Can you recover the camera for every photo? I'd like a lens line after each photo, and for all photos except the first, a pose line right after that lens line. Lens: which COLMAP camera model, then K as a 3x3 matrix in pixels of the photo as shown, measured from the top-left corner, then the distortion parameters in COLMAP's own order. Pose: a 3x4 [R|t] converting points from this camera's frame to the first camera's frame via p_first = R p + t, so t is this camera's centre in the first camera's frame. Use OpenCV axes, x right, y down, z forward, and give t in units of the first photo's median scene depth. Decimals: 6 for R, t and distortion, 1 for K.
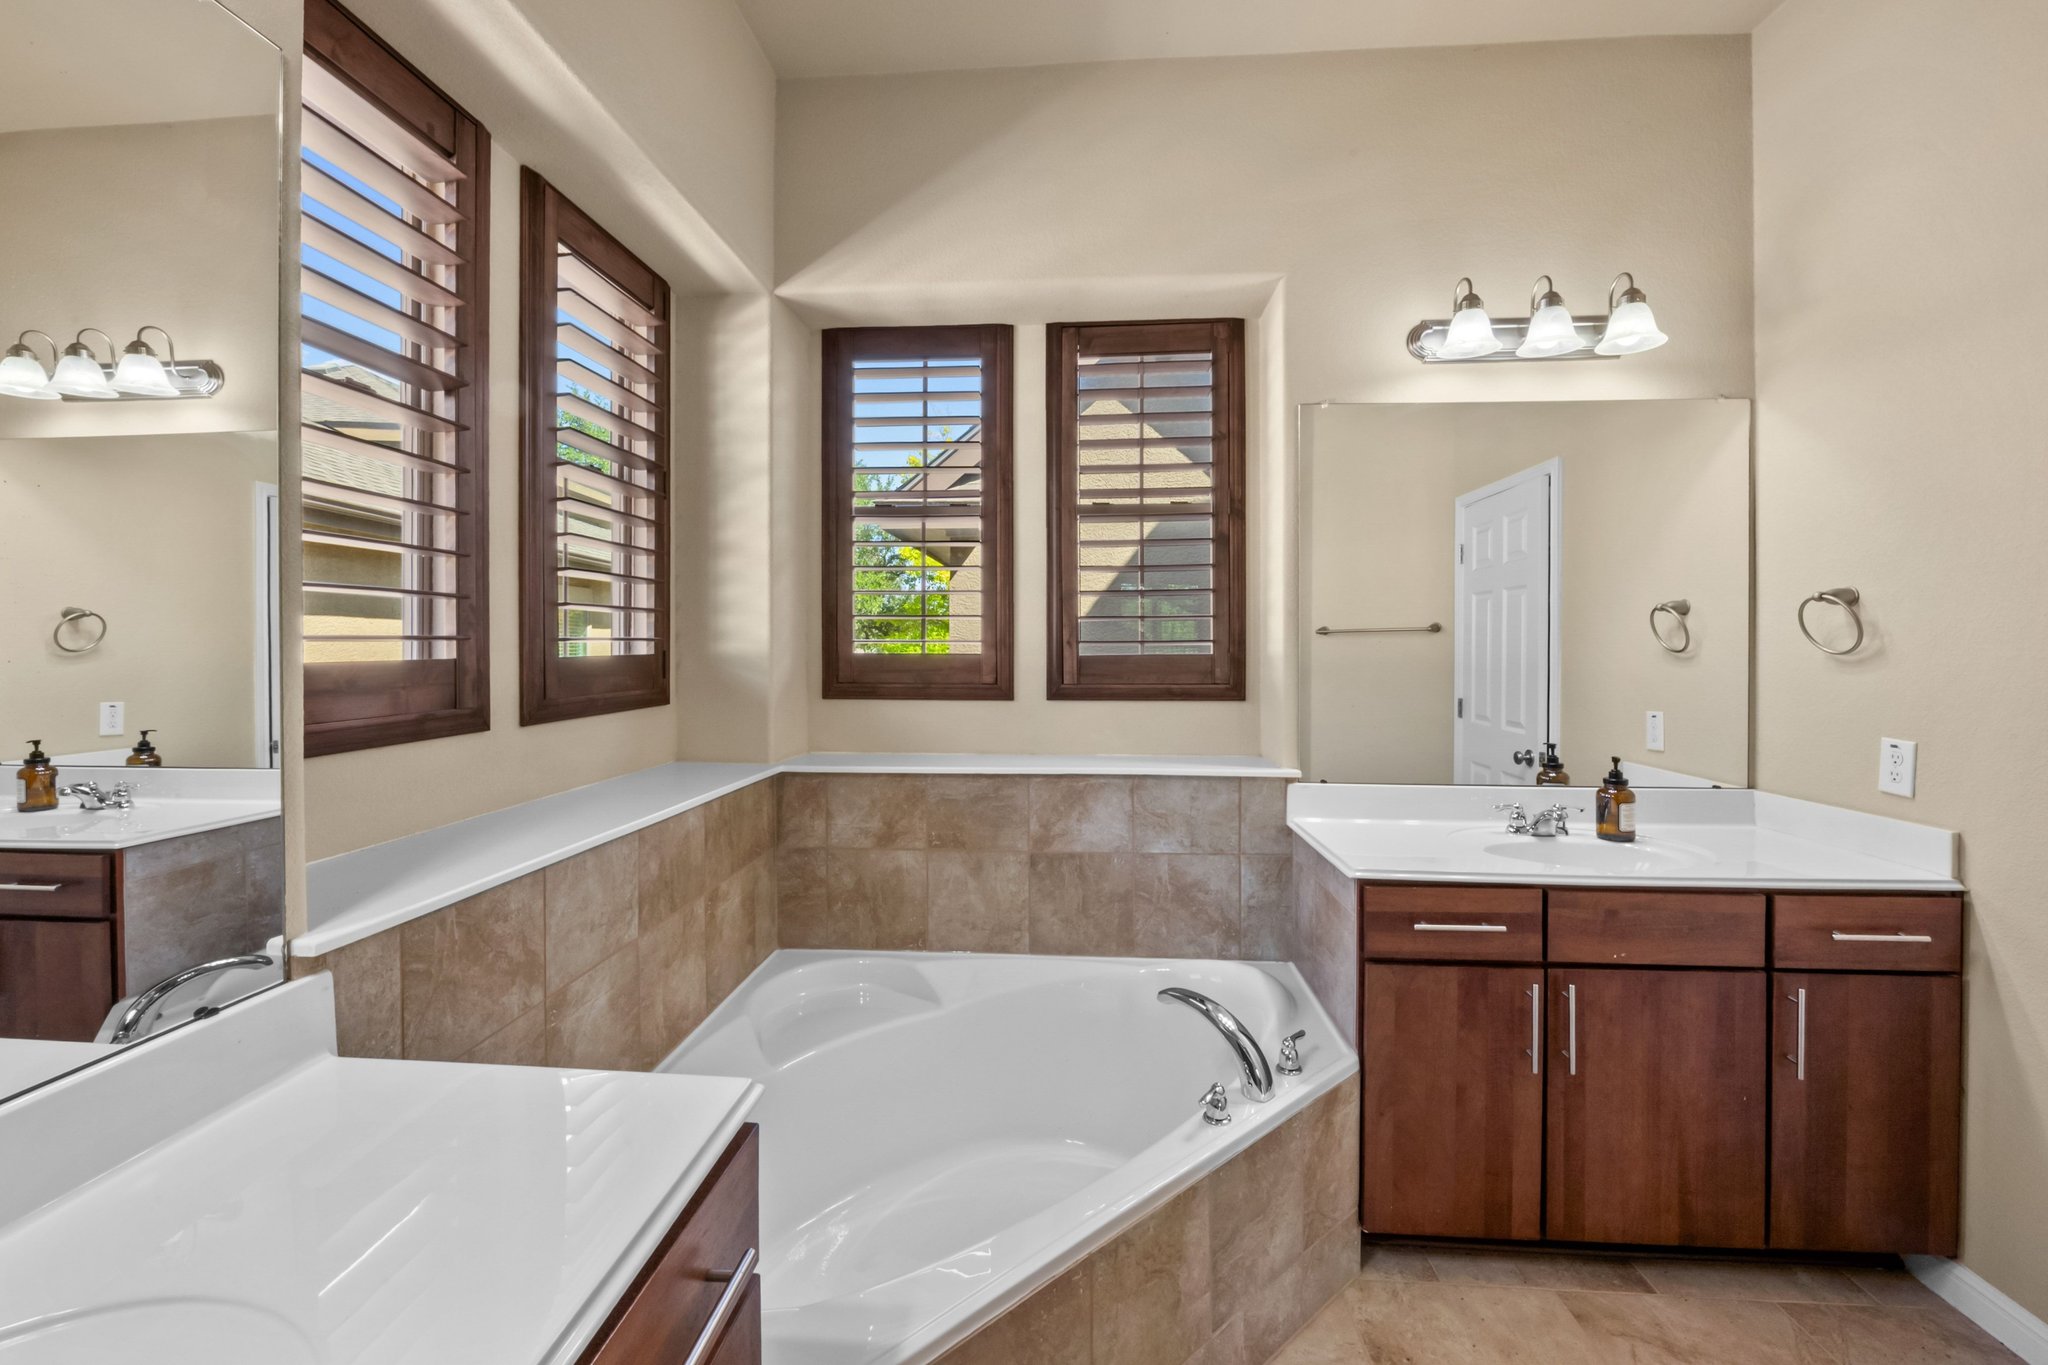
lens RADIAL K [[834.0, 0, 1020.2], [0, 834.0, 649.7], [0, 0, 1]] dist [-0.012348, 0.000260]
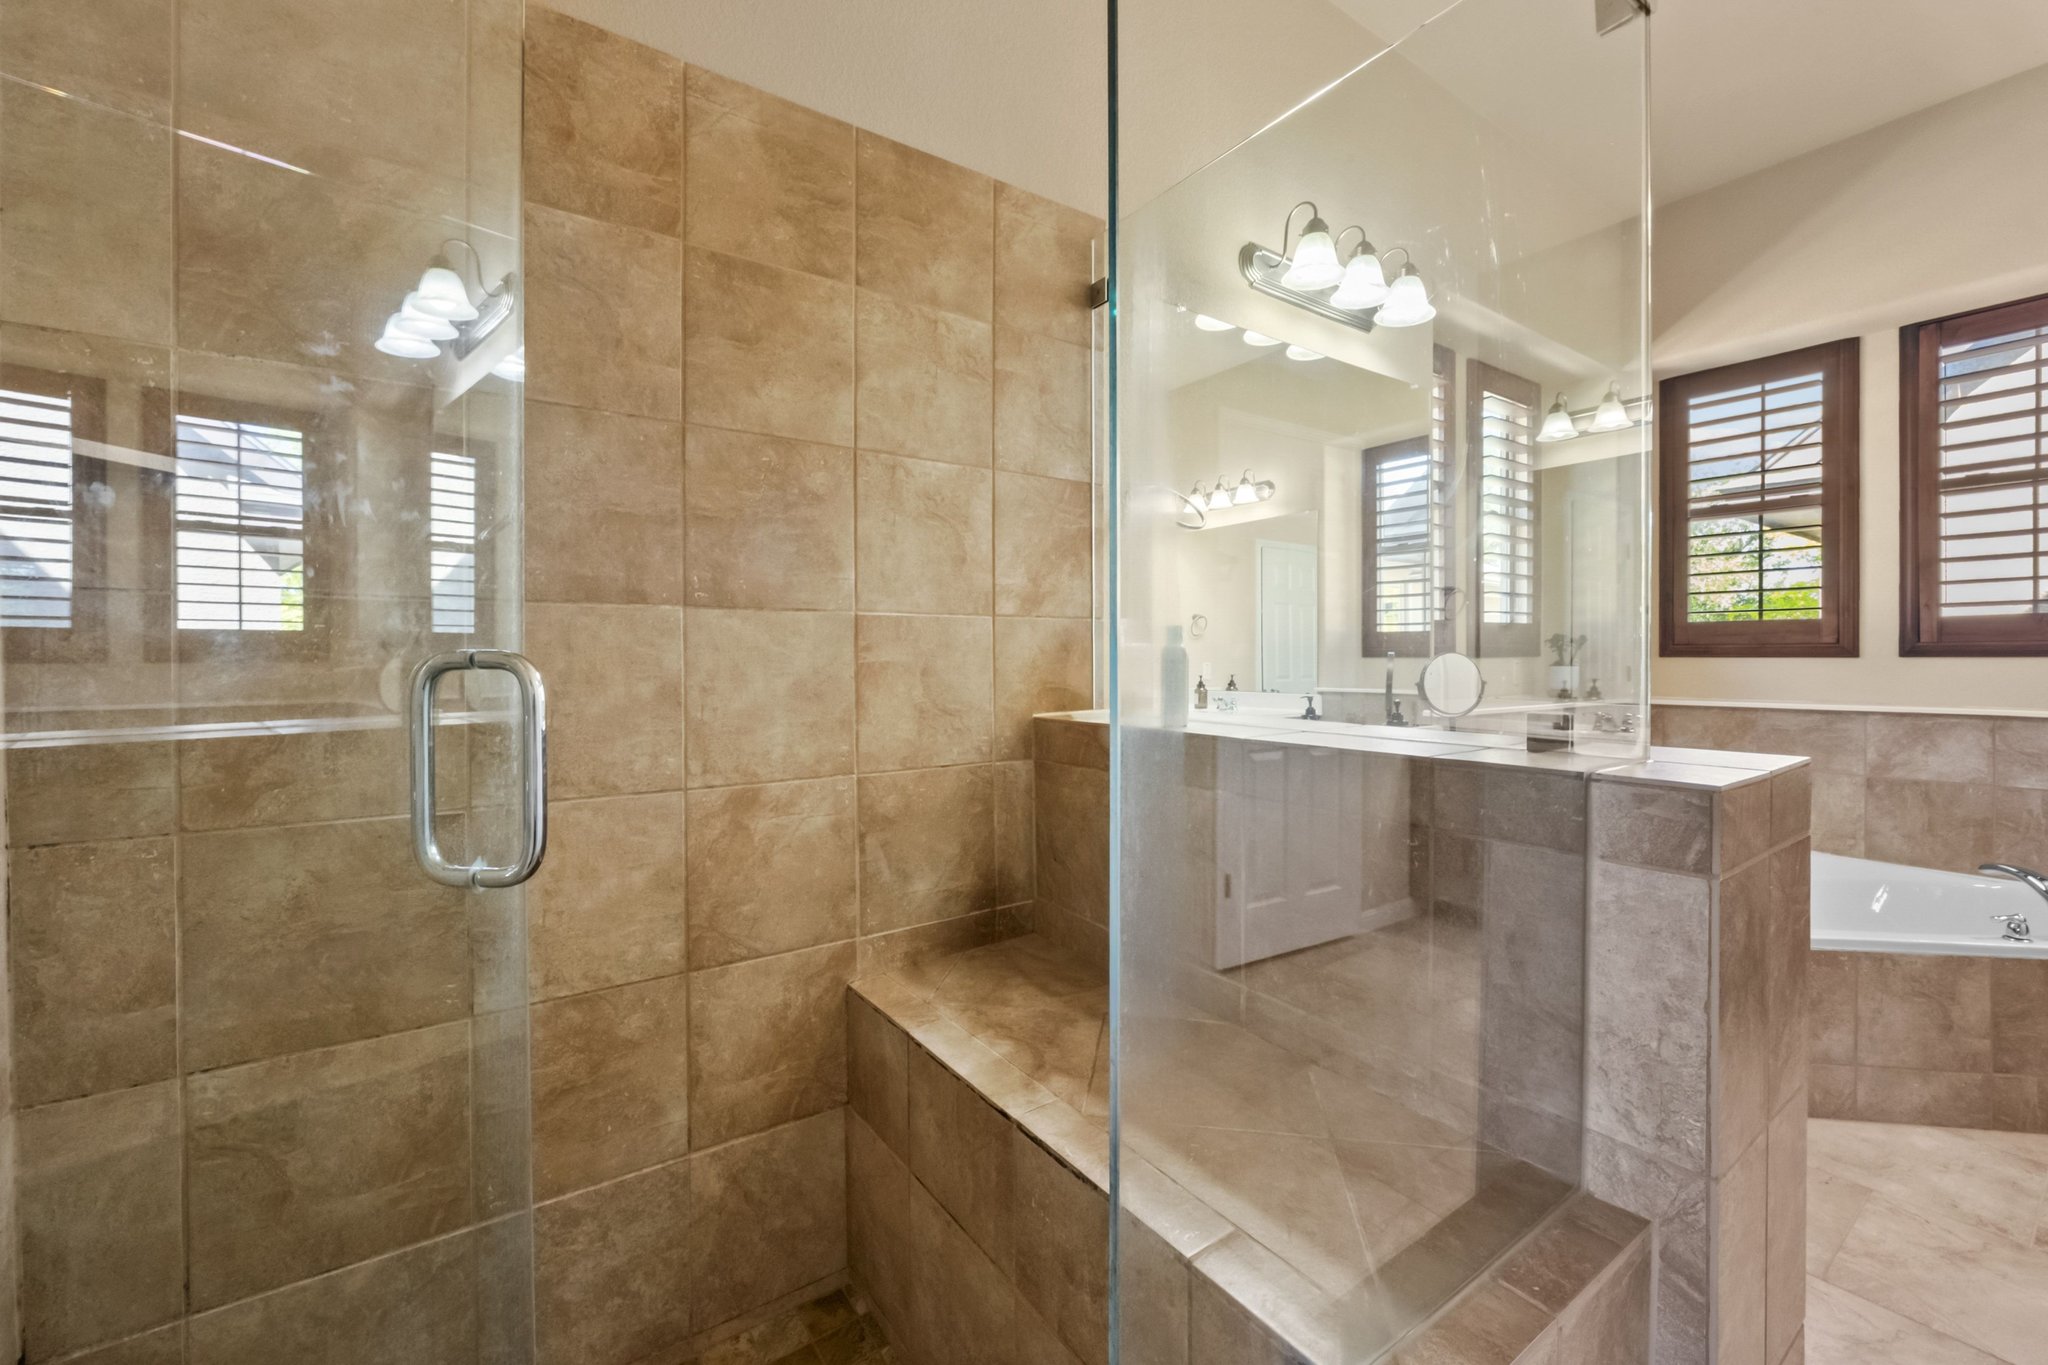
lens RADIAL K [[824.9, 0, 1019.2], [0, 824.9, 661.9], [0, 0, 1]] dist [-0.012111, 0.000895]
pose [[0.629708, 0.004531, -0.776819, 0.157306], [-0.001976, 0.999989, 0.004230, 0.073156], [0.776830, -0.001129, 0.629710, -0.722353]]
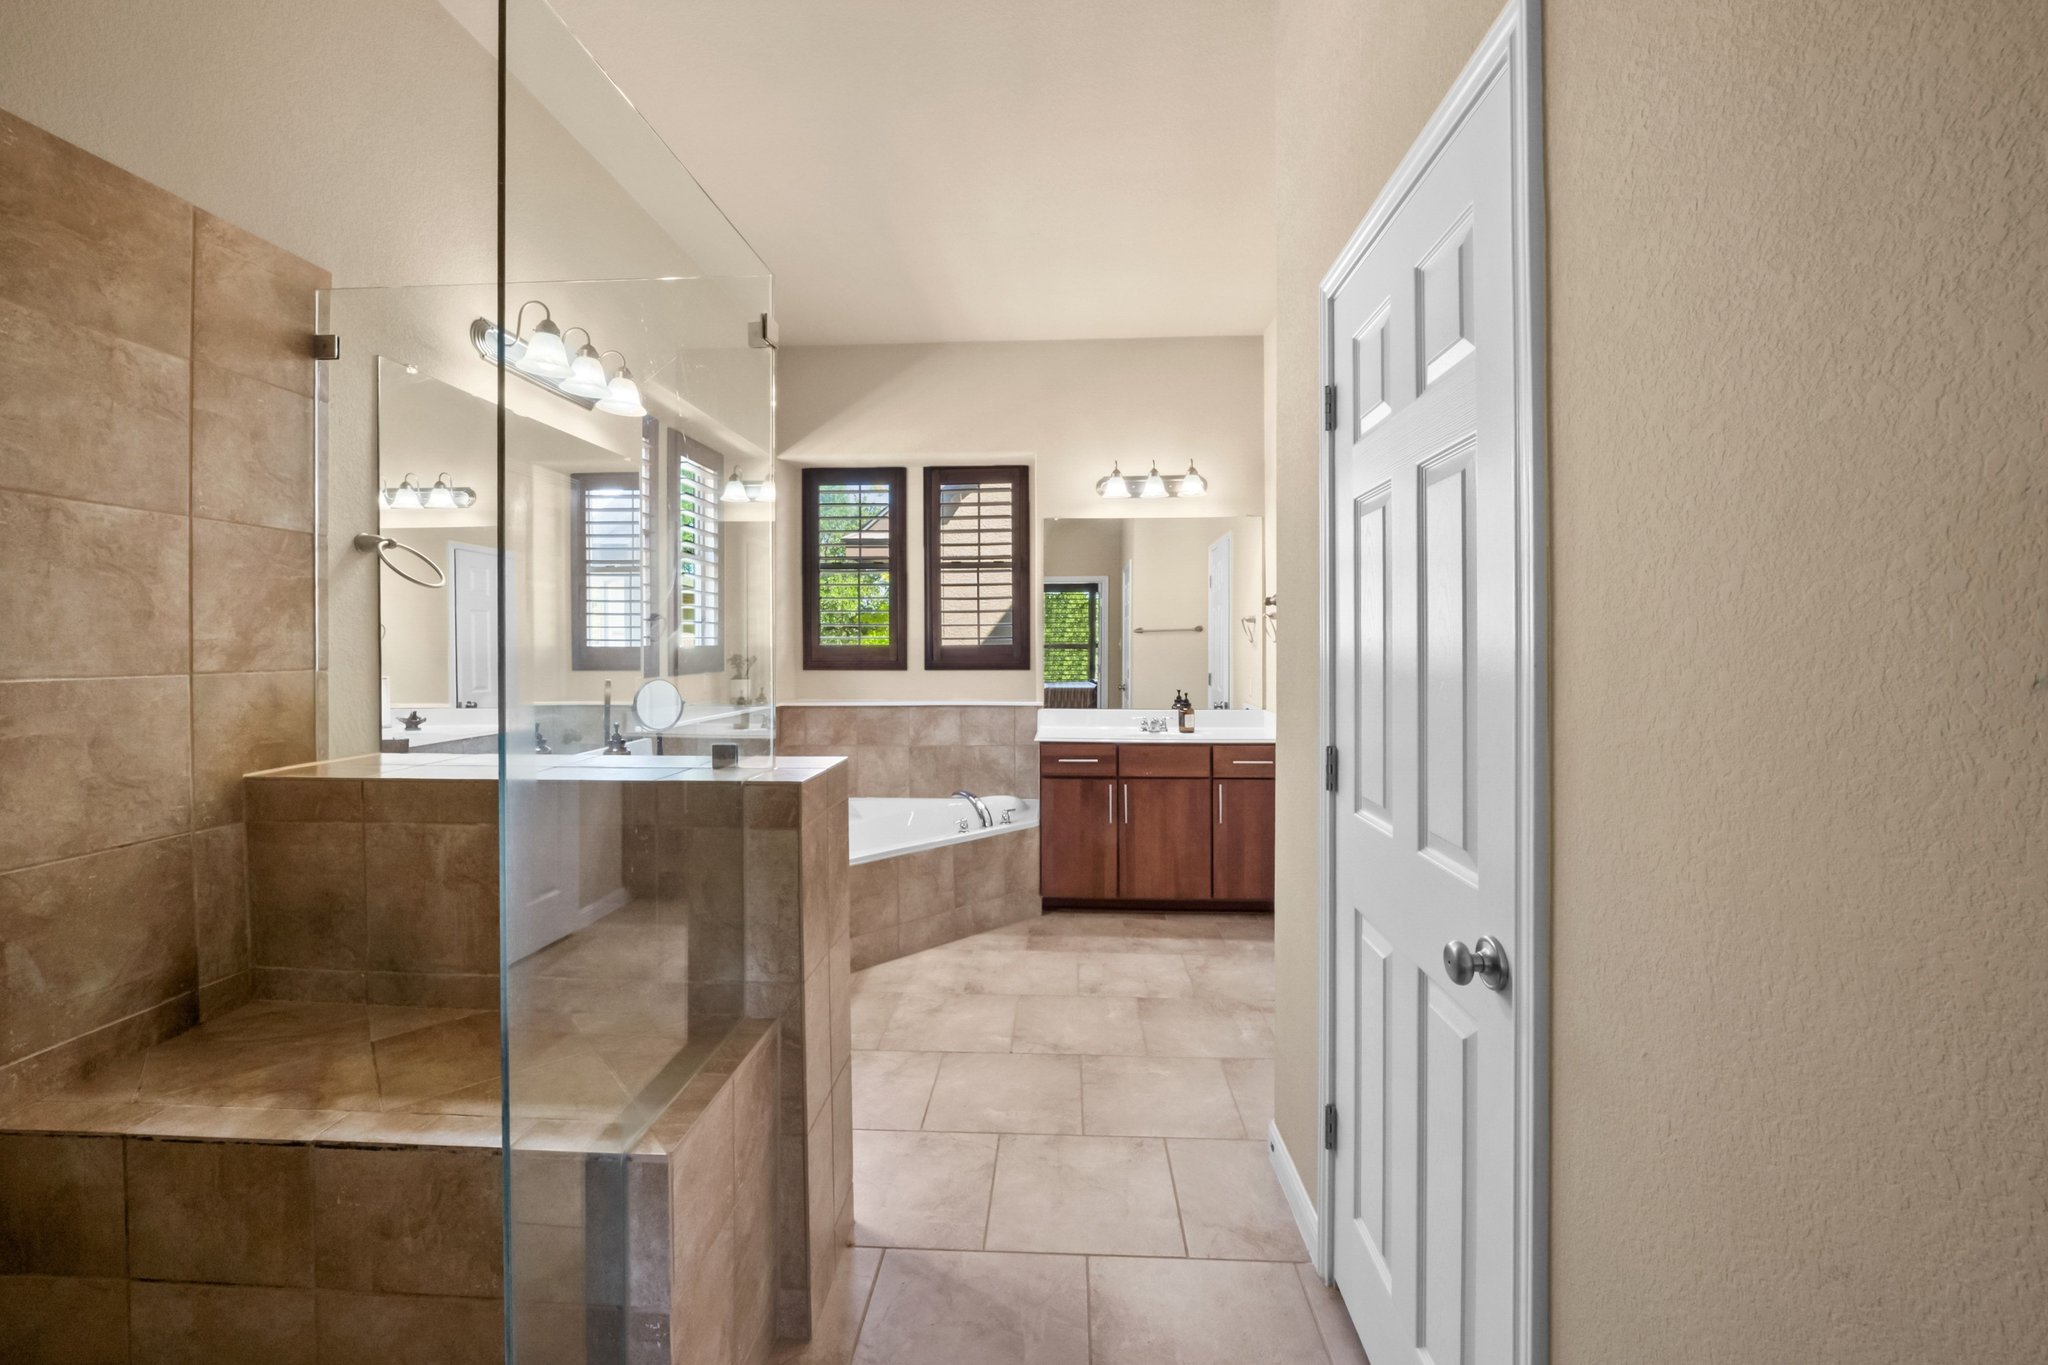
lens RADIAL K [[834.0, 0, 1020.2], [0, 834.0, 649.7], [0, 0, 1]] dist [-0.012348, 0.000260]
pose [[0.999887, -0.004295, 0.014424, 0.245324], [0.004300, 0.999991, -0.000324, 0.019235], [-0.014422, 0.000386, 0.999896, -0.963756]]
